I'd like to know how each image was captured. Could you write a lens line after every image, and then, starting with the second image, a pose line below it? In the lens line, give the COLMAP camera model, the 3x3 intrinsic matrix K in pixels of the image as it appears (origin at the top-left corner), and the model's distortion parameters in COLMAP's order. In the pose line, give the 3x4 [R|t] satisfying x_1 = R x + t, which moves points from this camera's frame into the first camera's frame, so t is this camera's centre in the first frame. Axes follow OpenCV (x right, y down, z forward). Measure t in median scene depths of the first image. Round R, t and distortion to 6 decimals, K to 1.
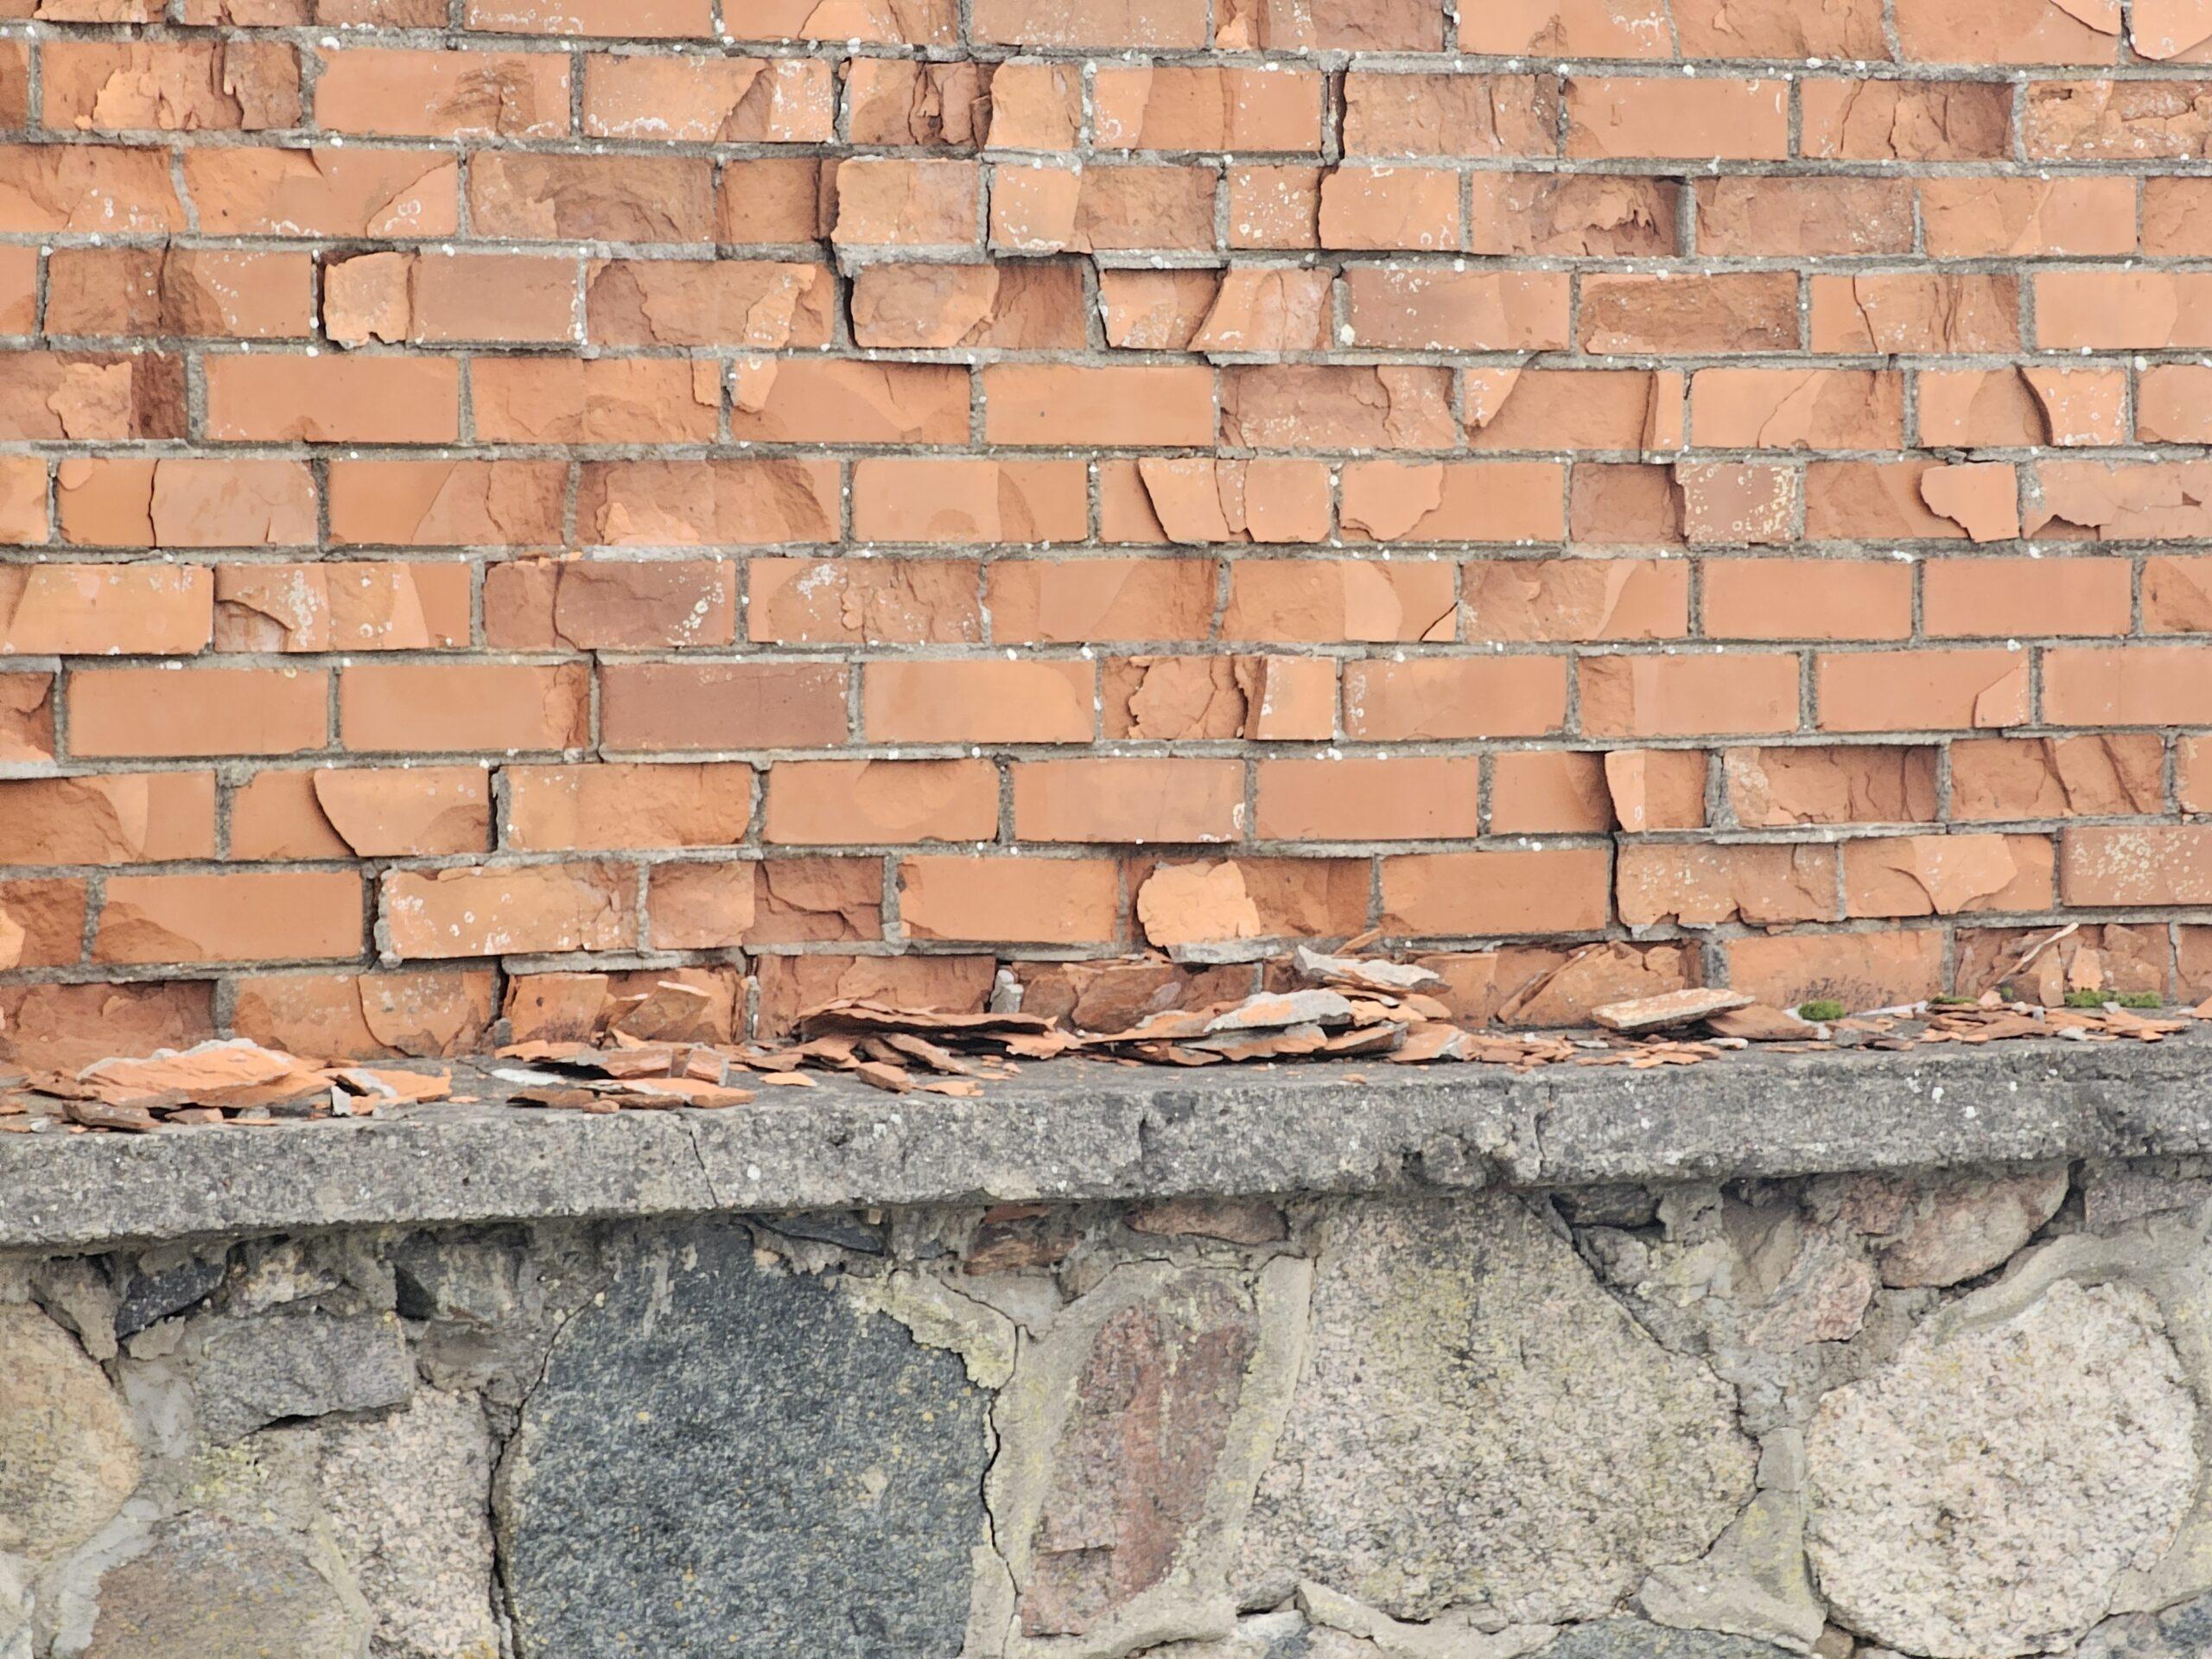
lens RADIAL K [[14533.5, 0, 1107.5], [0, 14533.5, 747.4], [0, 0, 1]] dist [0.478590, 23.202559]
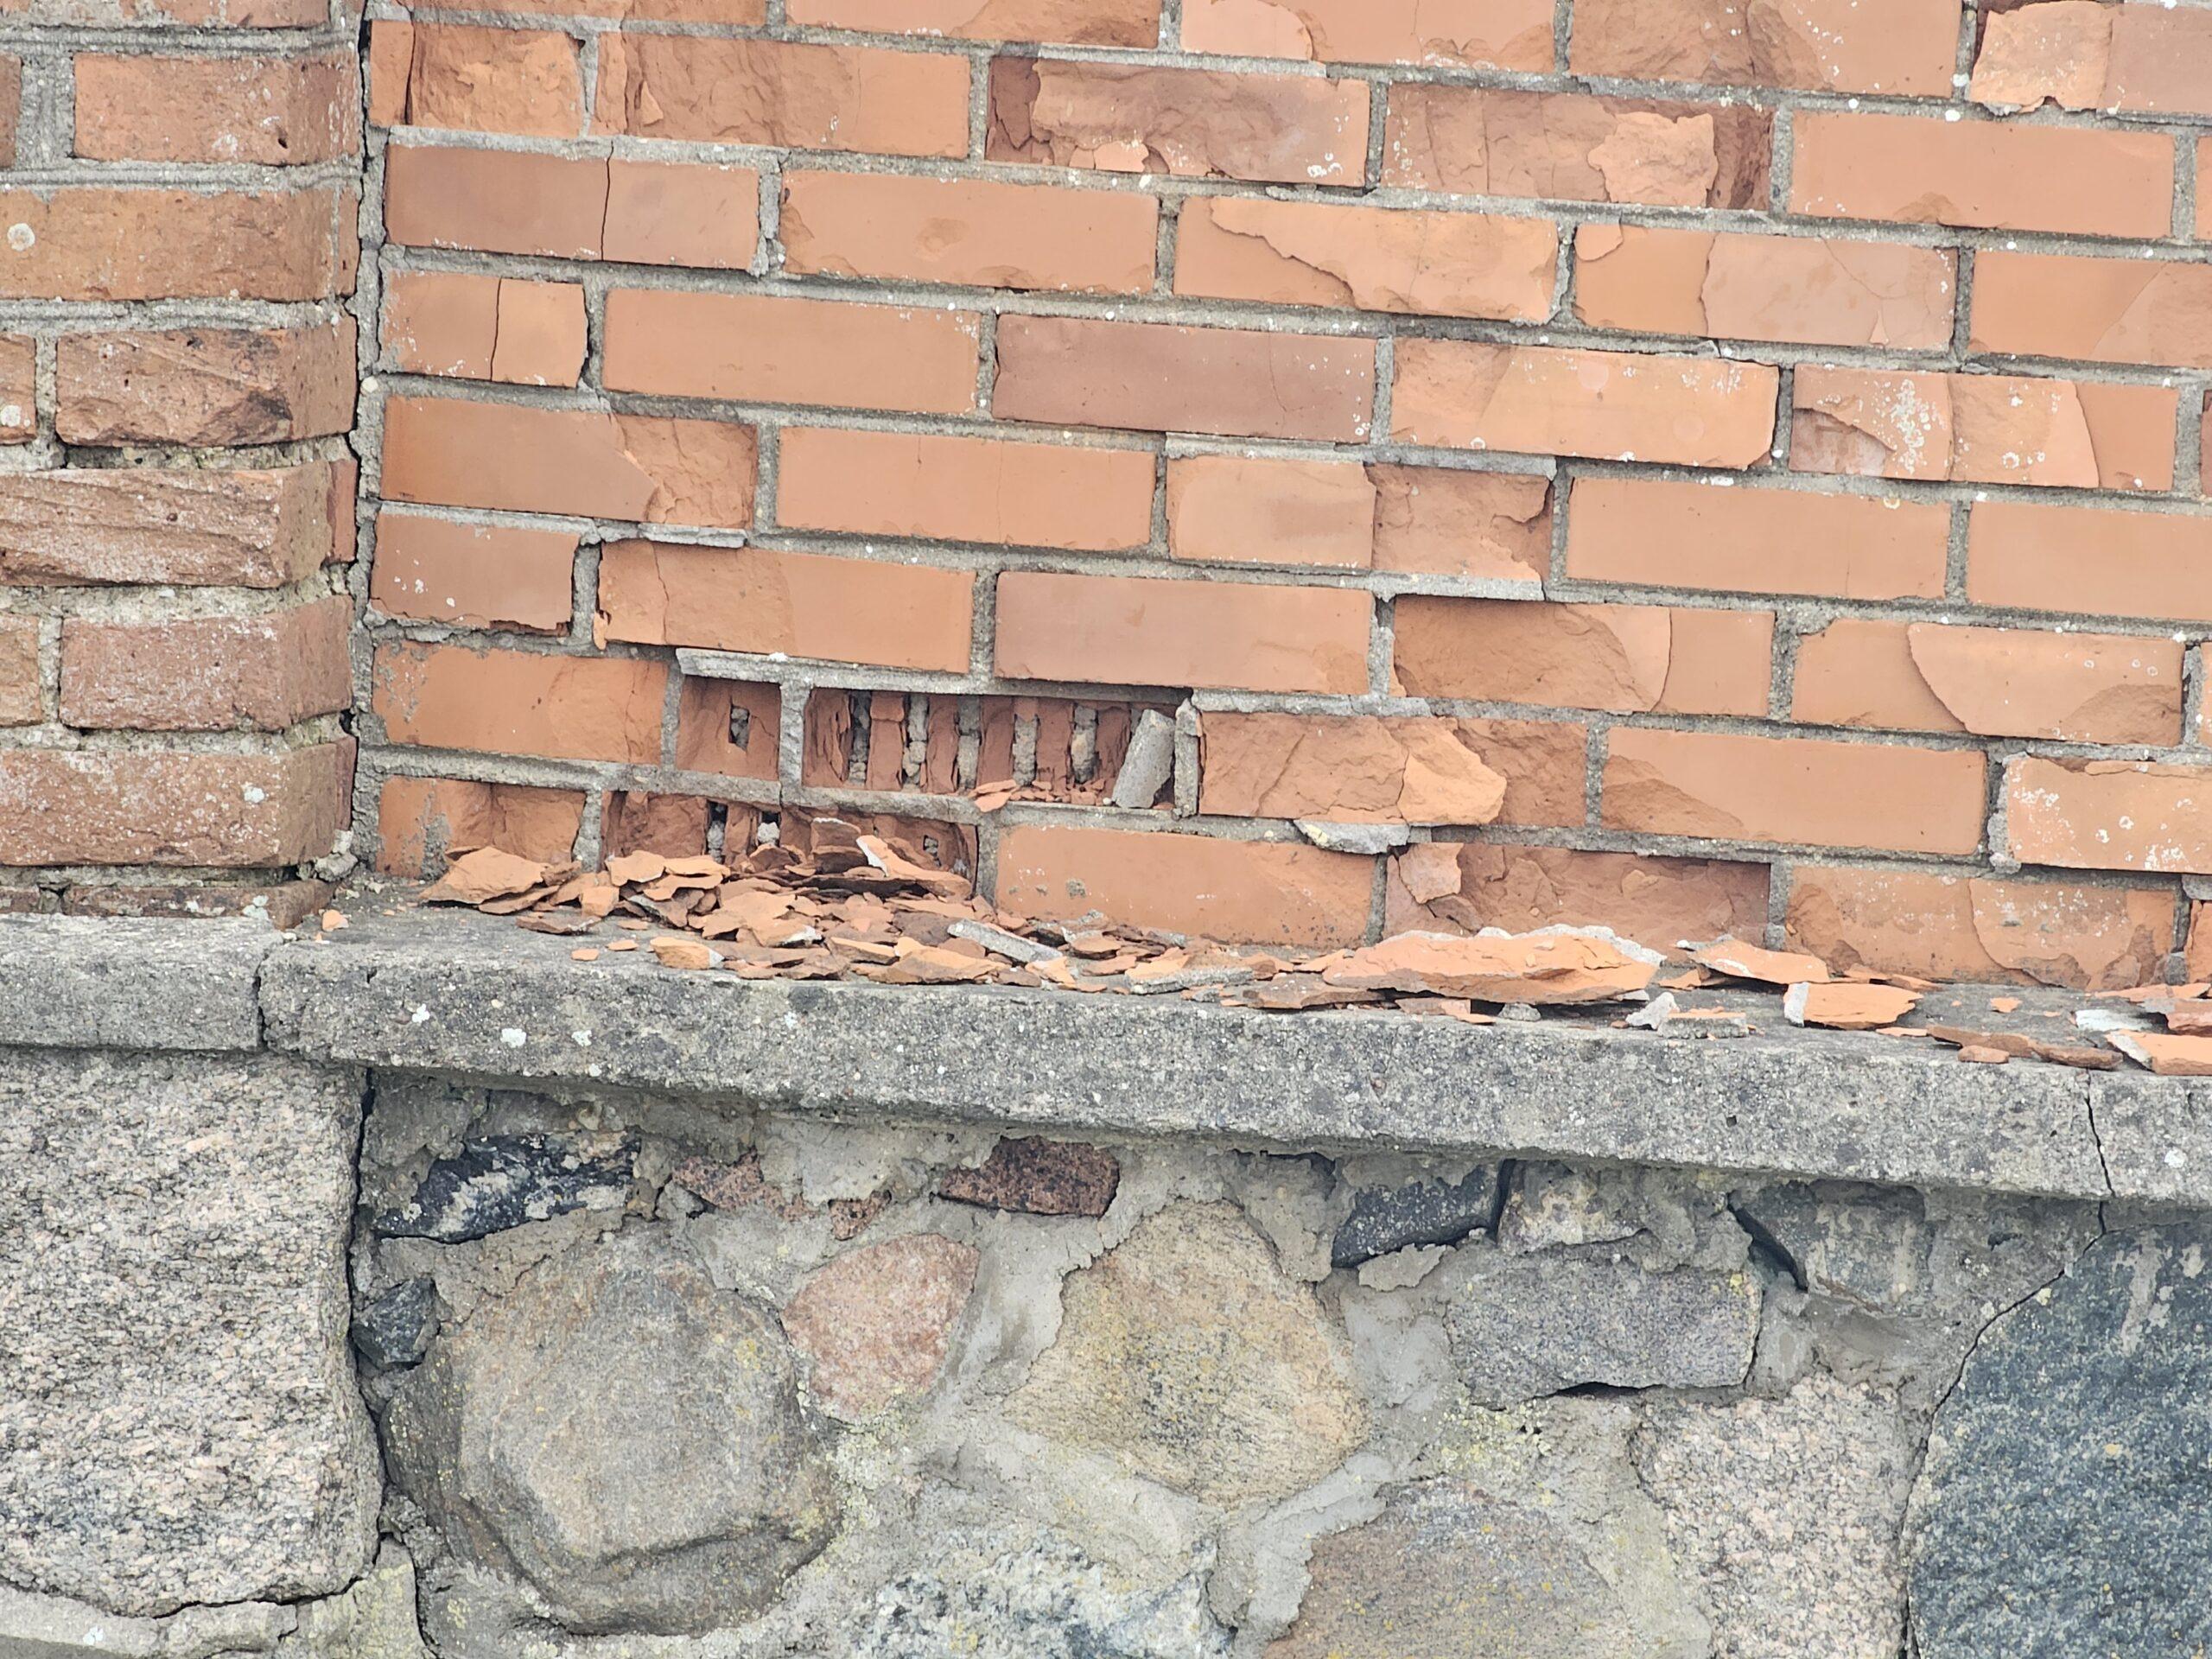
lens RADIAL K [[14473.7, 0, 1283.6], [0, 14473.7, 767.1], [0, 0, 1]] dist [0.827479, -9.734826]
pose [[0.655610, 0.077623, -0.751099, 0.538383], [-0.077793, 0.996353, 0.035066, -0.016317], [0.751082, 0.035441, 0.659257, 0.432176]]
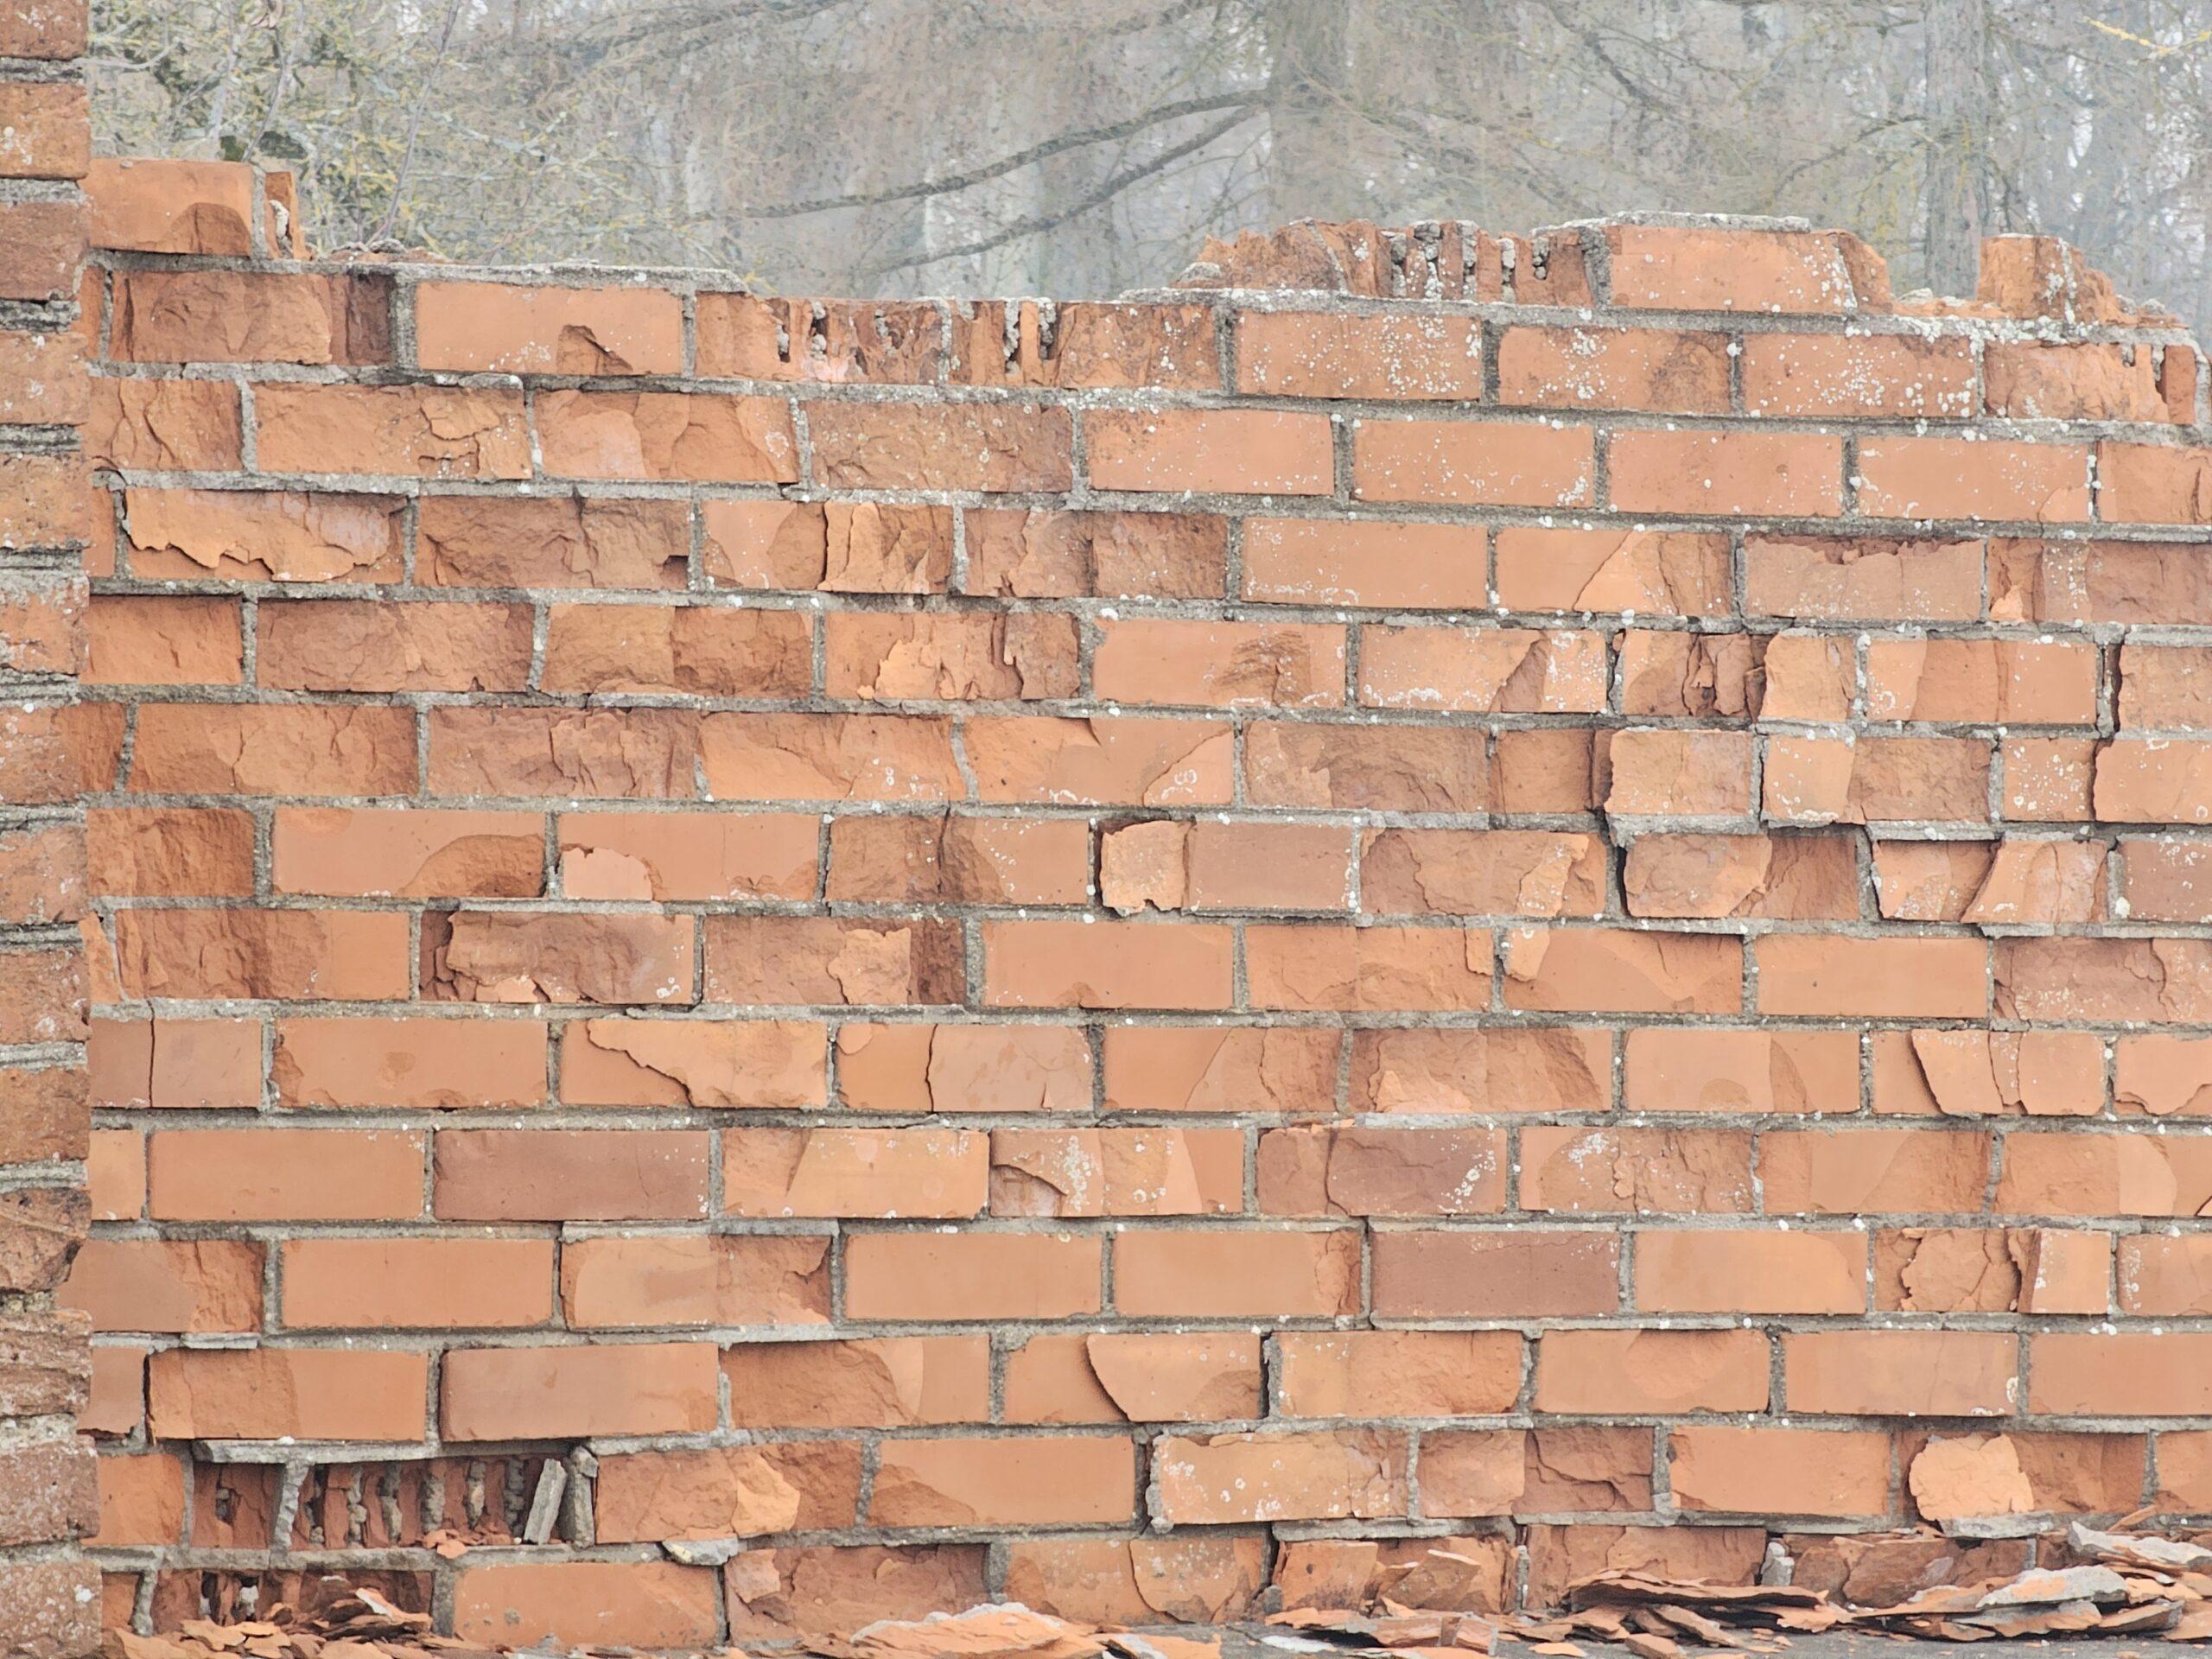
lens RADIAL K [[15385.8, 0, 1259.9], [0, 15385.8, 744.2], [0, 0, 1]] dist [0.767079, 13.074565]
pose [[0.999121, 0.004082, -0.041732, 0.001606], [-0.005763, 0.999174, -0.040228, 0.003517], [0.041533, 0.040433, 0.998319, -0.062728]]
